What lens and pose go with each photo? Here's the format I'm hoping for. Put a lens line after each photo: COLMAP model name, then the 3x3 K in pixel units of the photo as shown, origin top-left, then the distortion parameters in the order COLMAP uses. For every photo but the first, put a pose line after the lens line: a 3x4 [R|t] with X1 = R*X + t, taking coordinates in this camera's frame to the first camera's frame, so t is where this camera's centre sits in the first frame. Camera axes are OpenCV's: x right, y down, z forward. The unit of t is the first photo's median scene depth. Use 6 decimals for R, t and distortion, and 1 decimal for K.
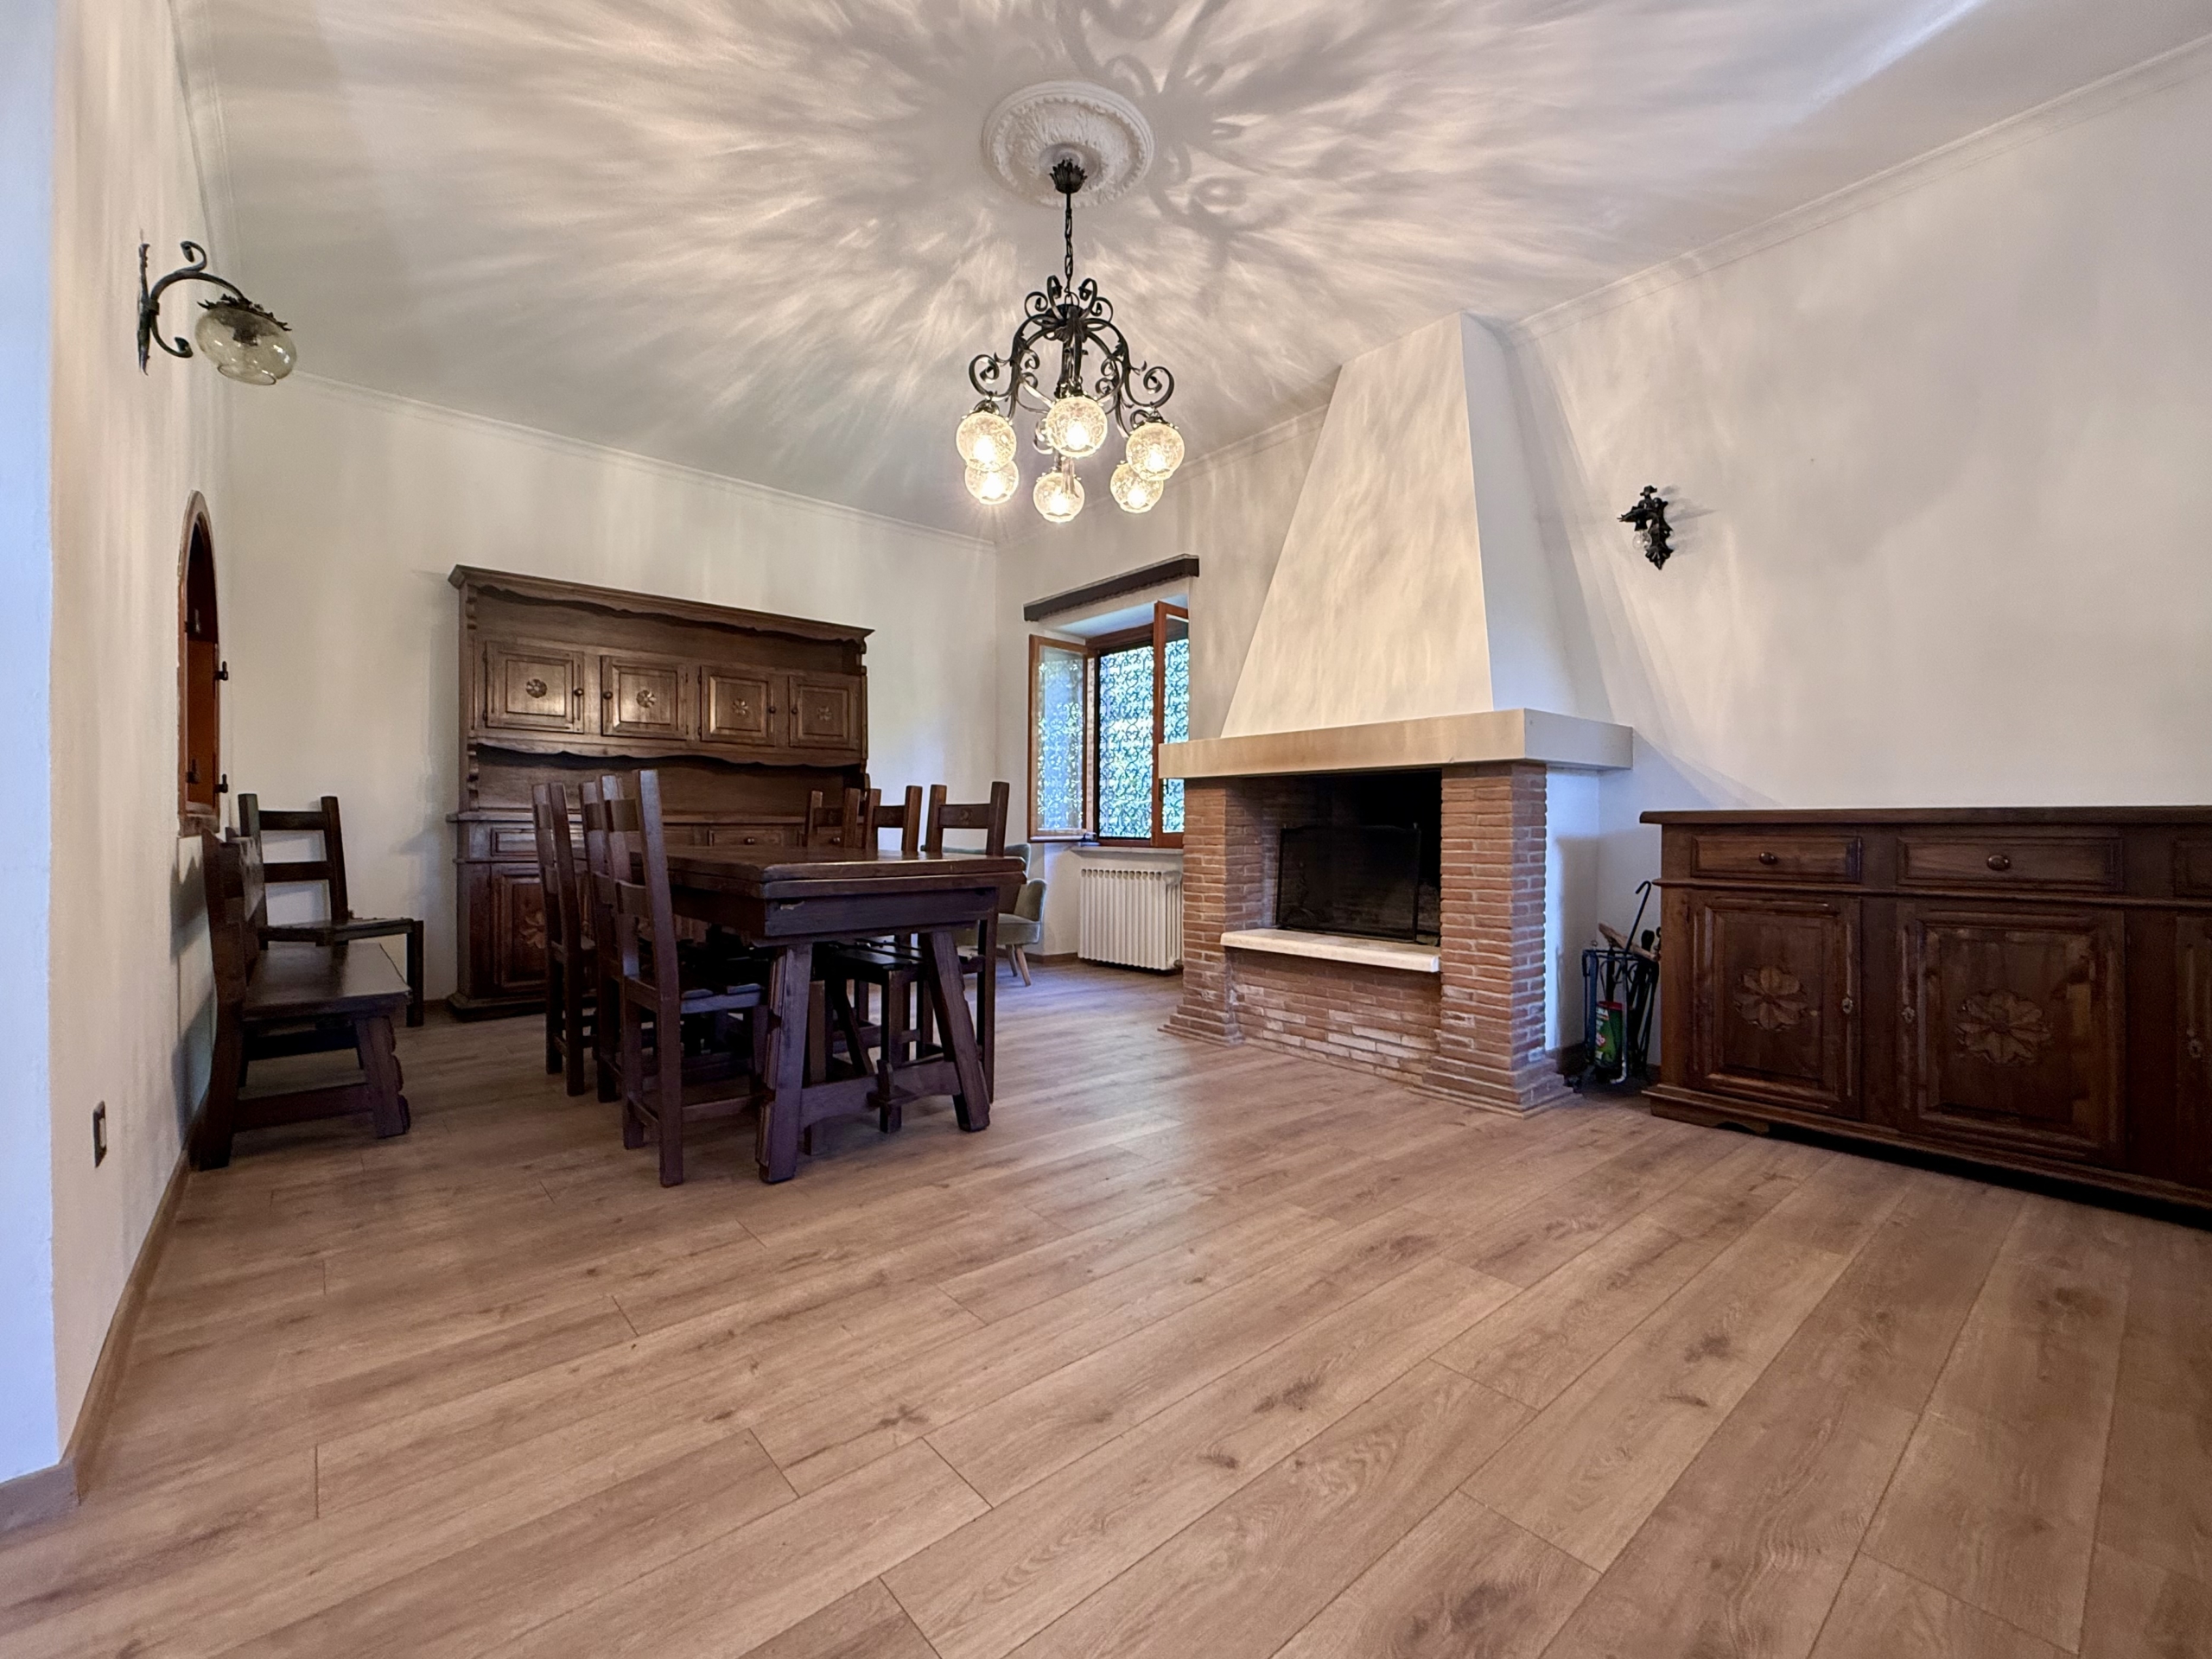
lens RADIAL K [[935.3, 0, 1104.6], [0, 935.3, 827.5], [0, 0, 1]] dist [0.000971, -0.000144]
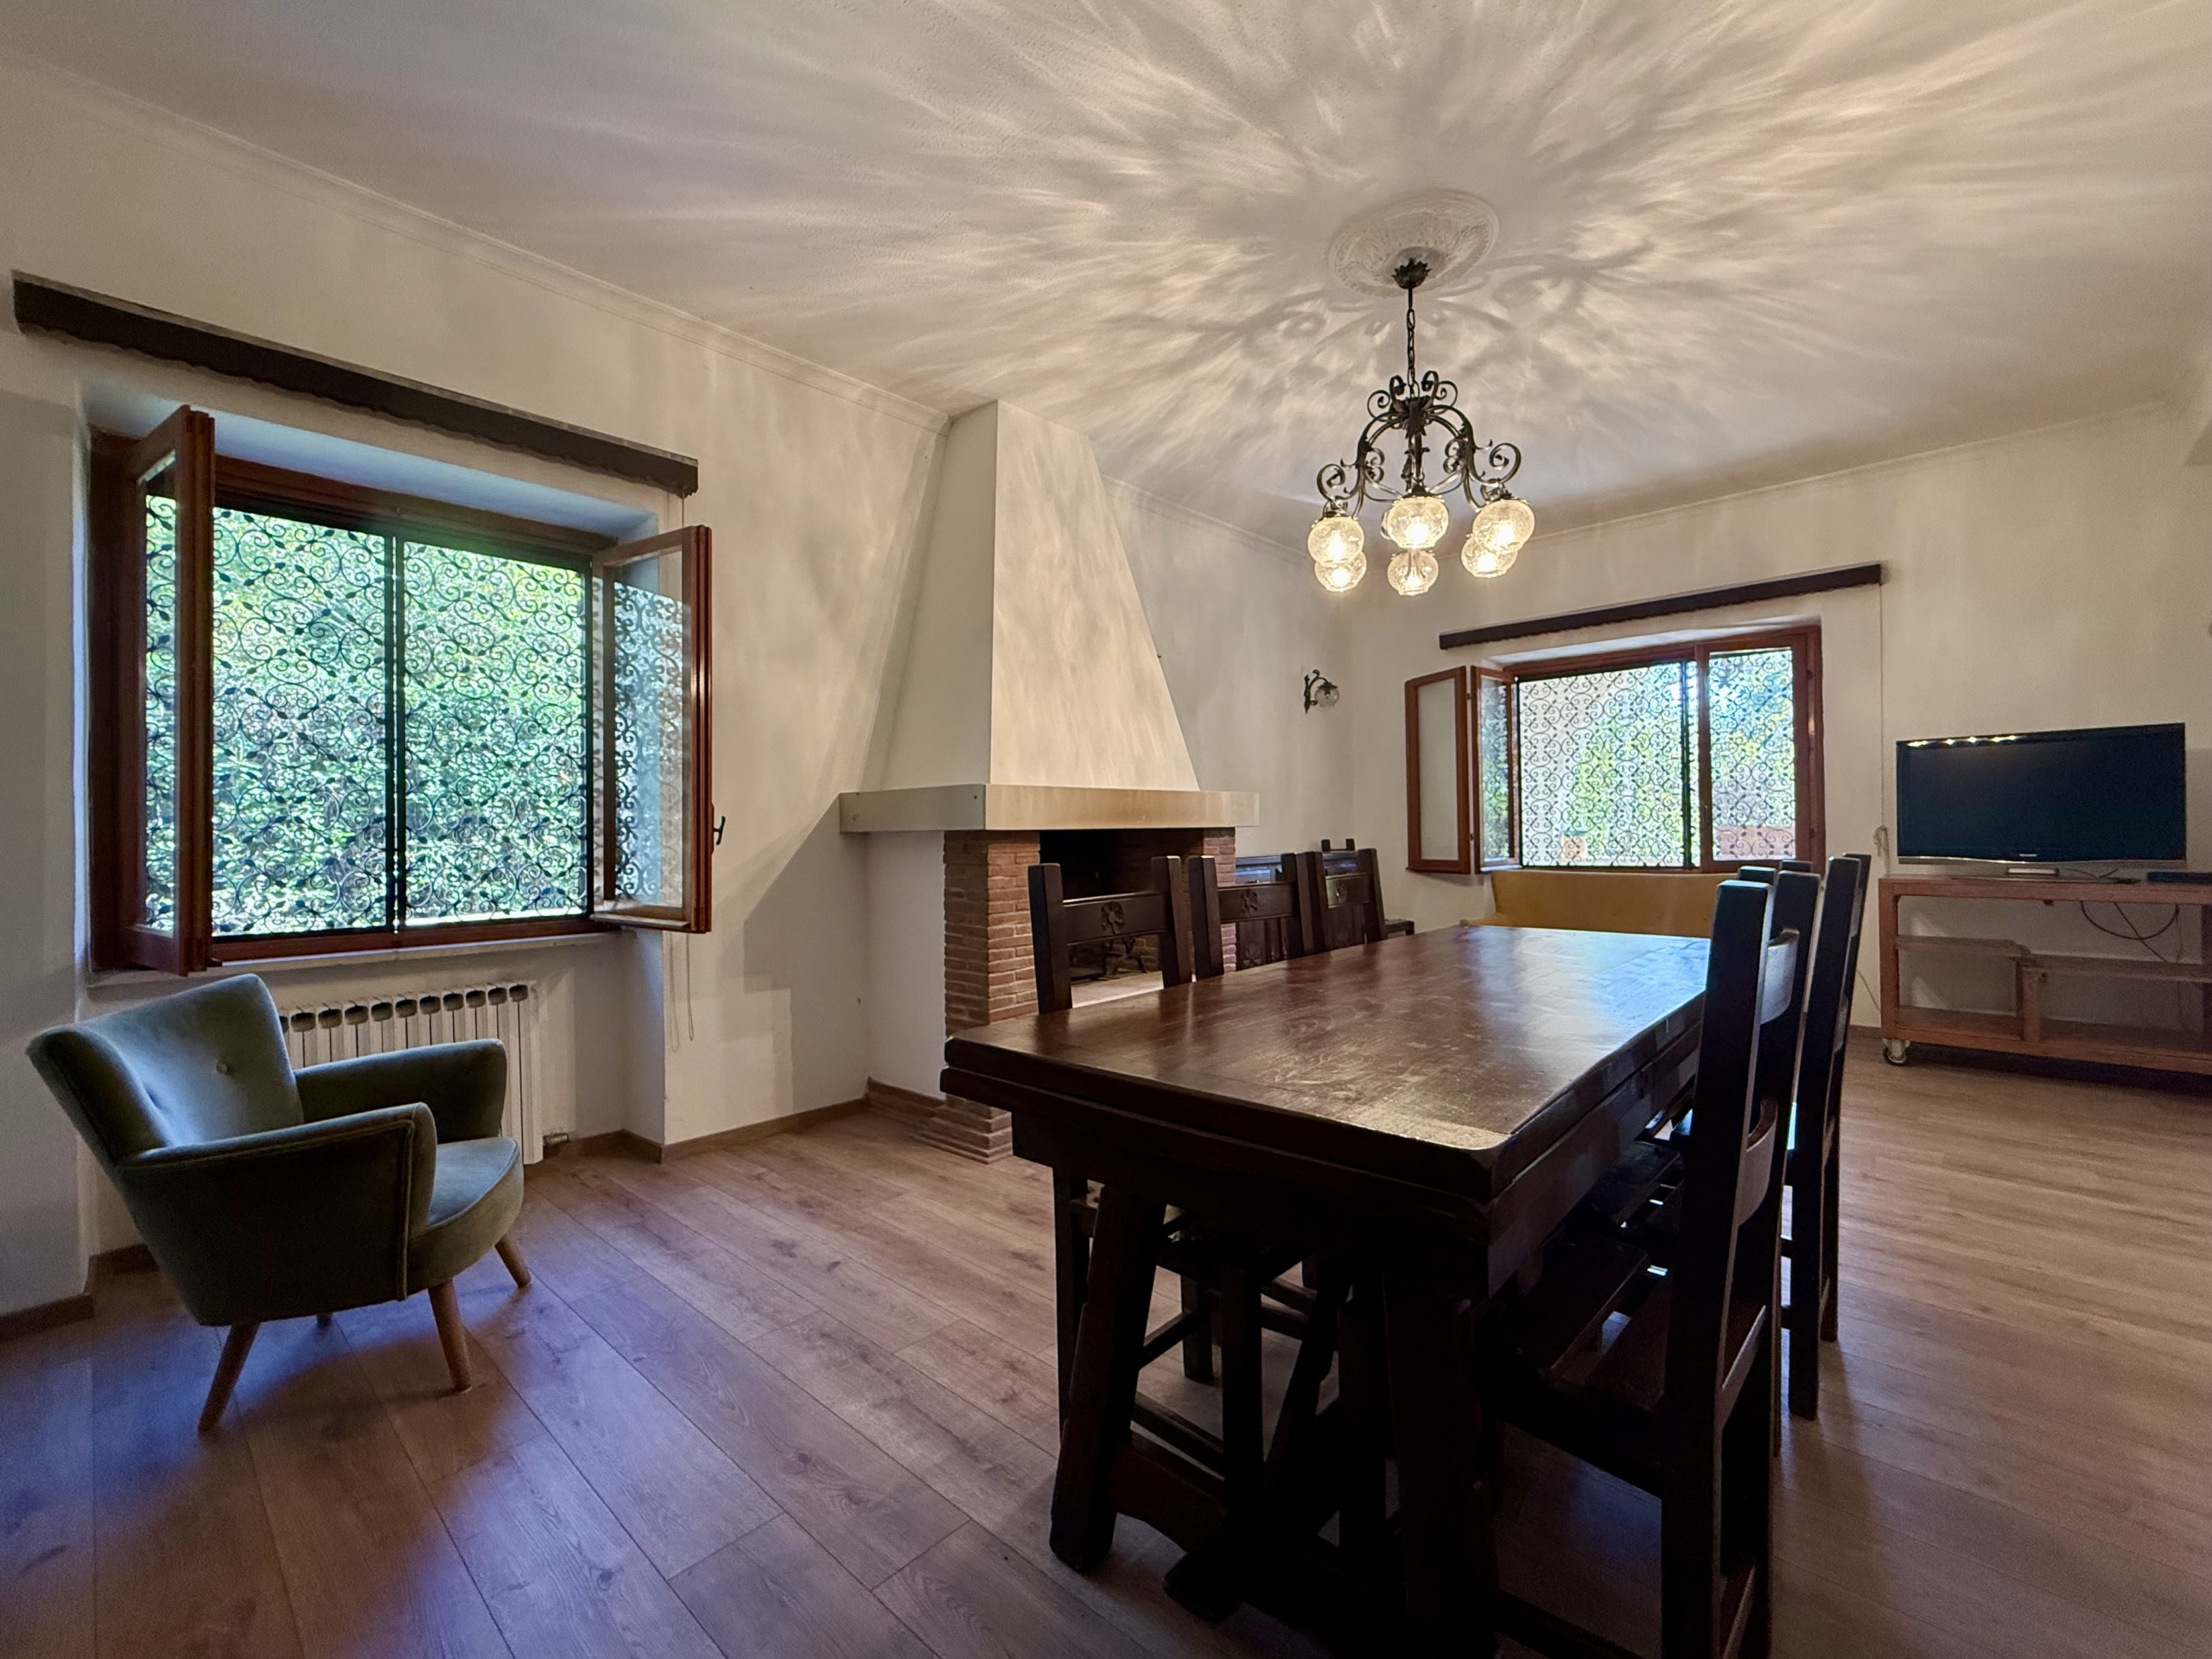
lens RADIAL K [[935.3, 0, 1104.6], [0, 935.3, 827.5], [0, 0, 1]] dist [0.000971, -0.000144]
pose [[-0.122629, -0.000214, 0.992453, -0.985051], [0.011749, 0.999930, 0.001668, -0.076076], [-0.992383, 0.011865, -0.122618, 1.402023]]
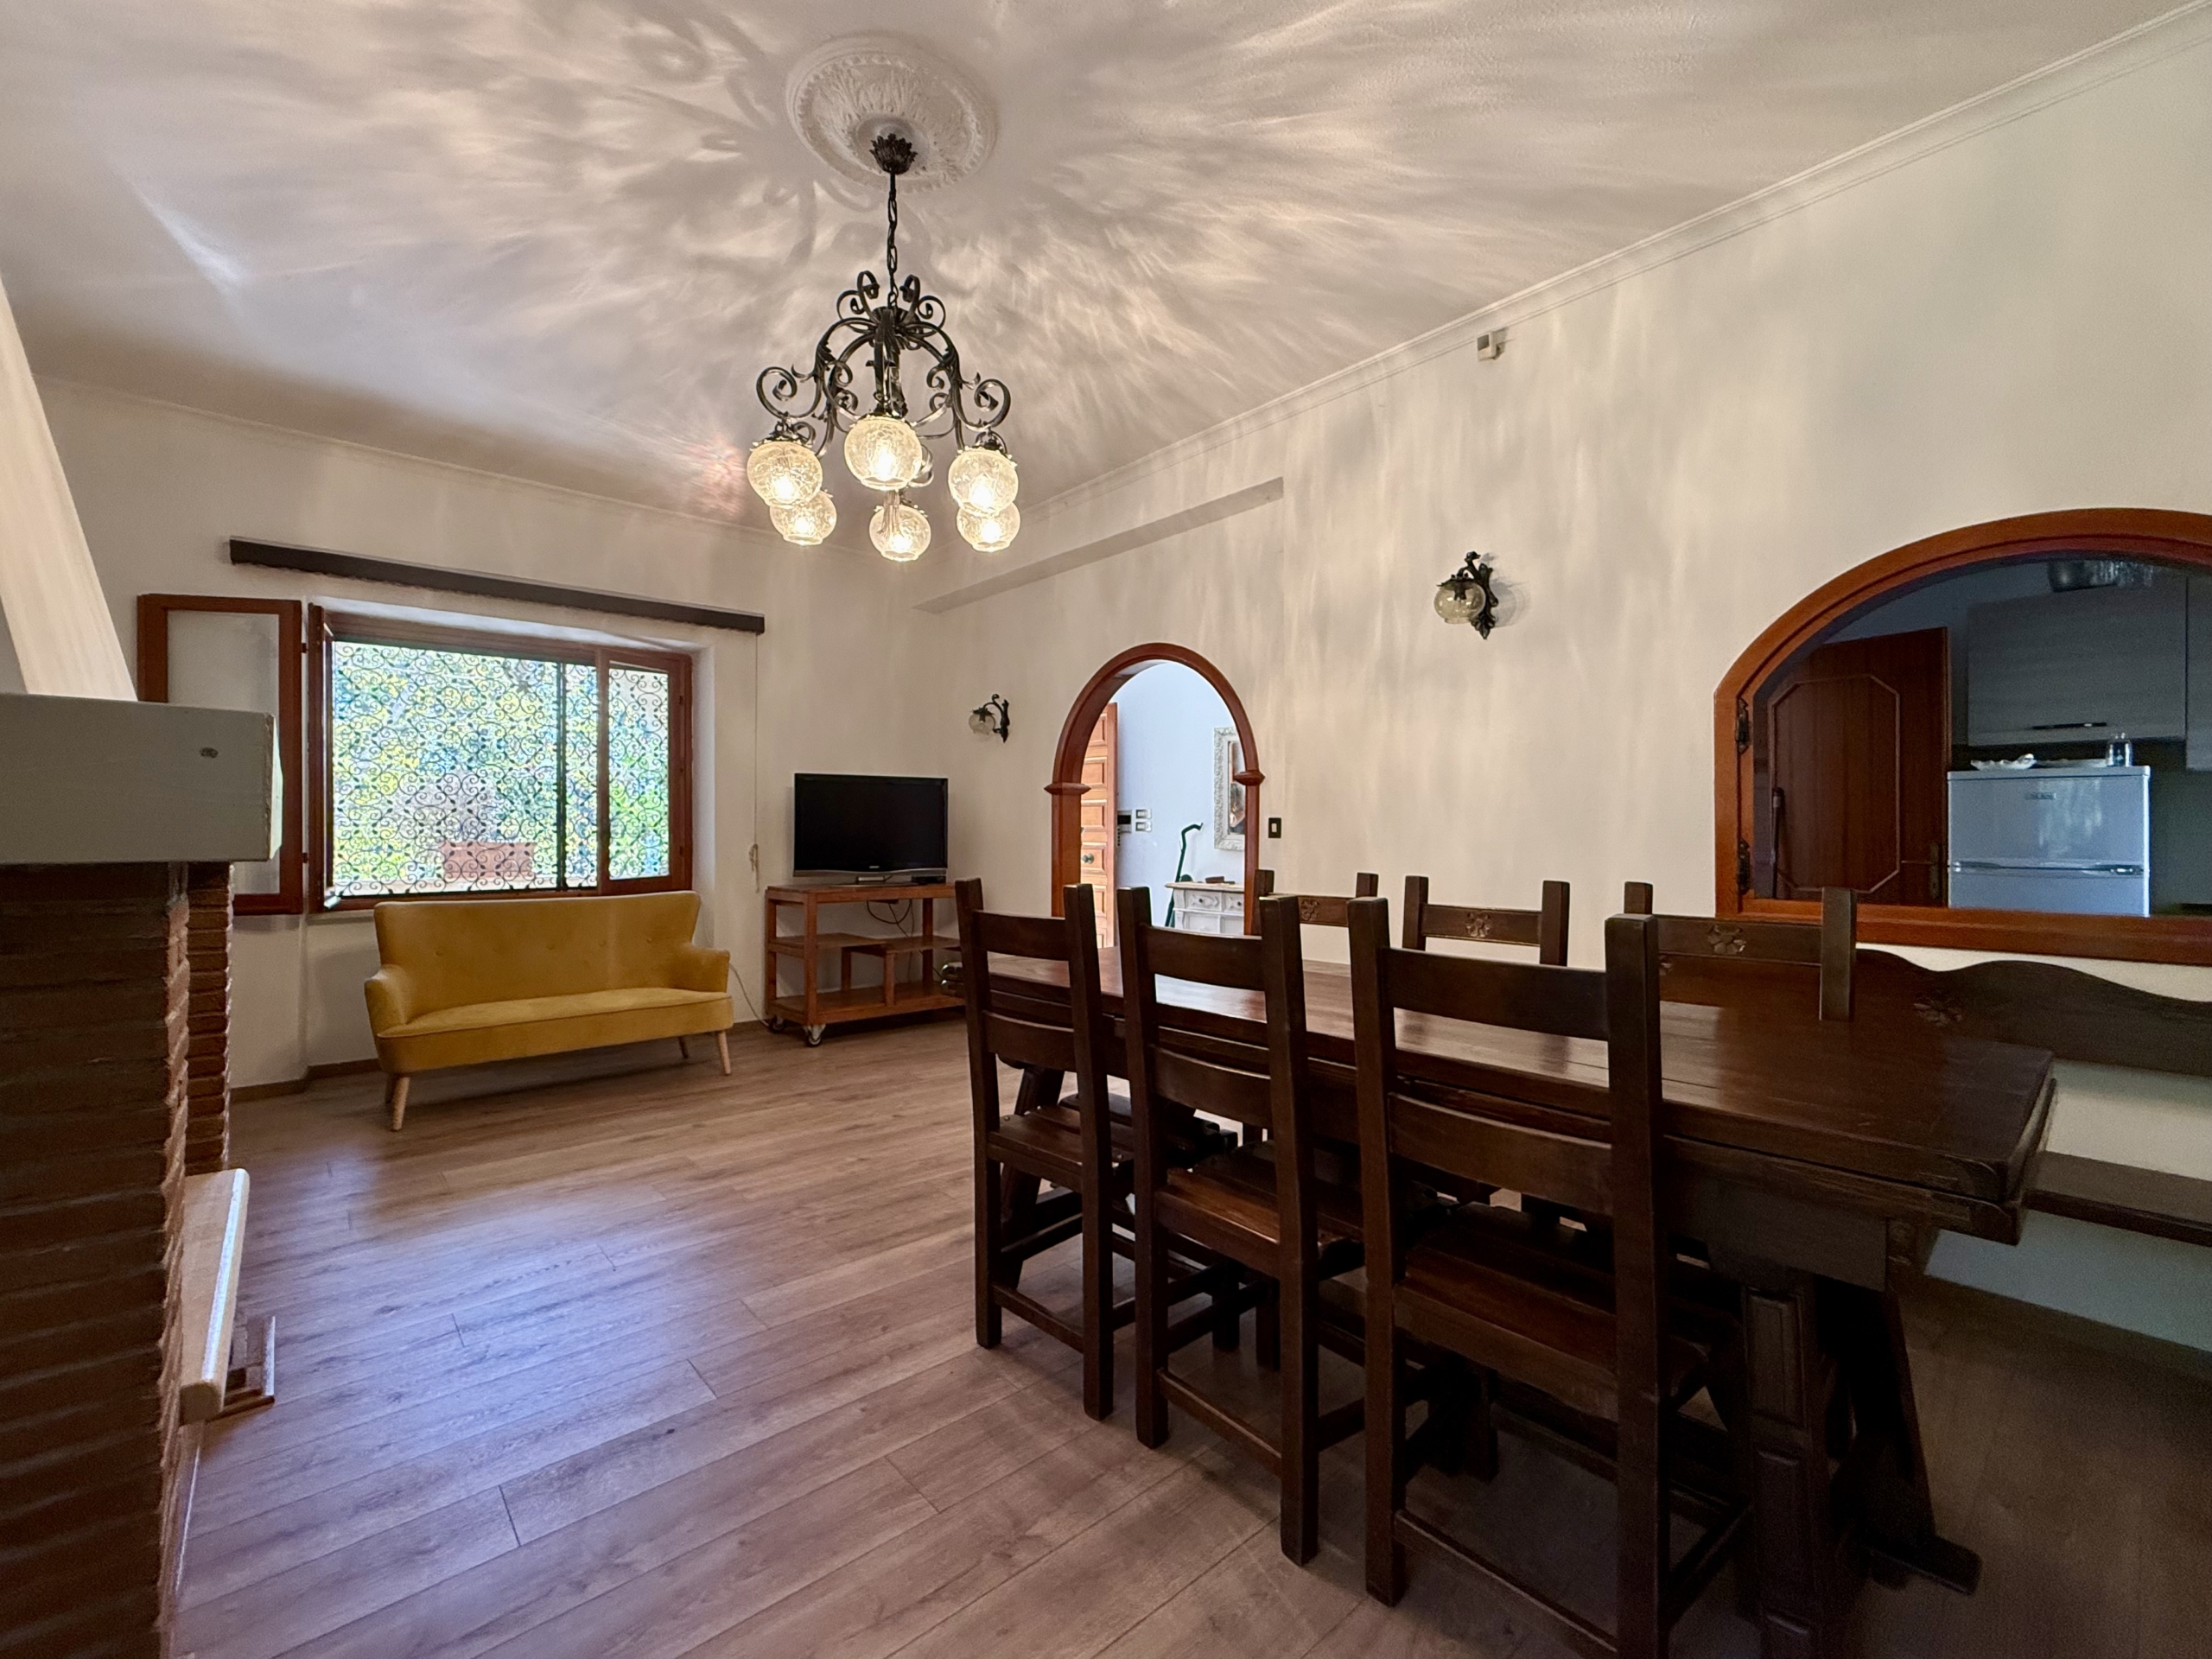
lens RADIAL K [[935.3, 0, 1104.6], [0, 935.3, 827.5], [0, 0, 1]] dist [0.000971, -0.000144]
pose [[-0.999866, -0.005430, -0.015456, -0.206011], [-0.005319, 0.999960, -0.007247, -0.083972], [0.015495, -0.007164, -0.999854, 1.740936]]
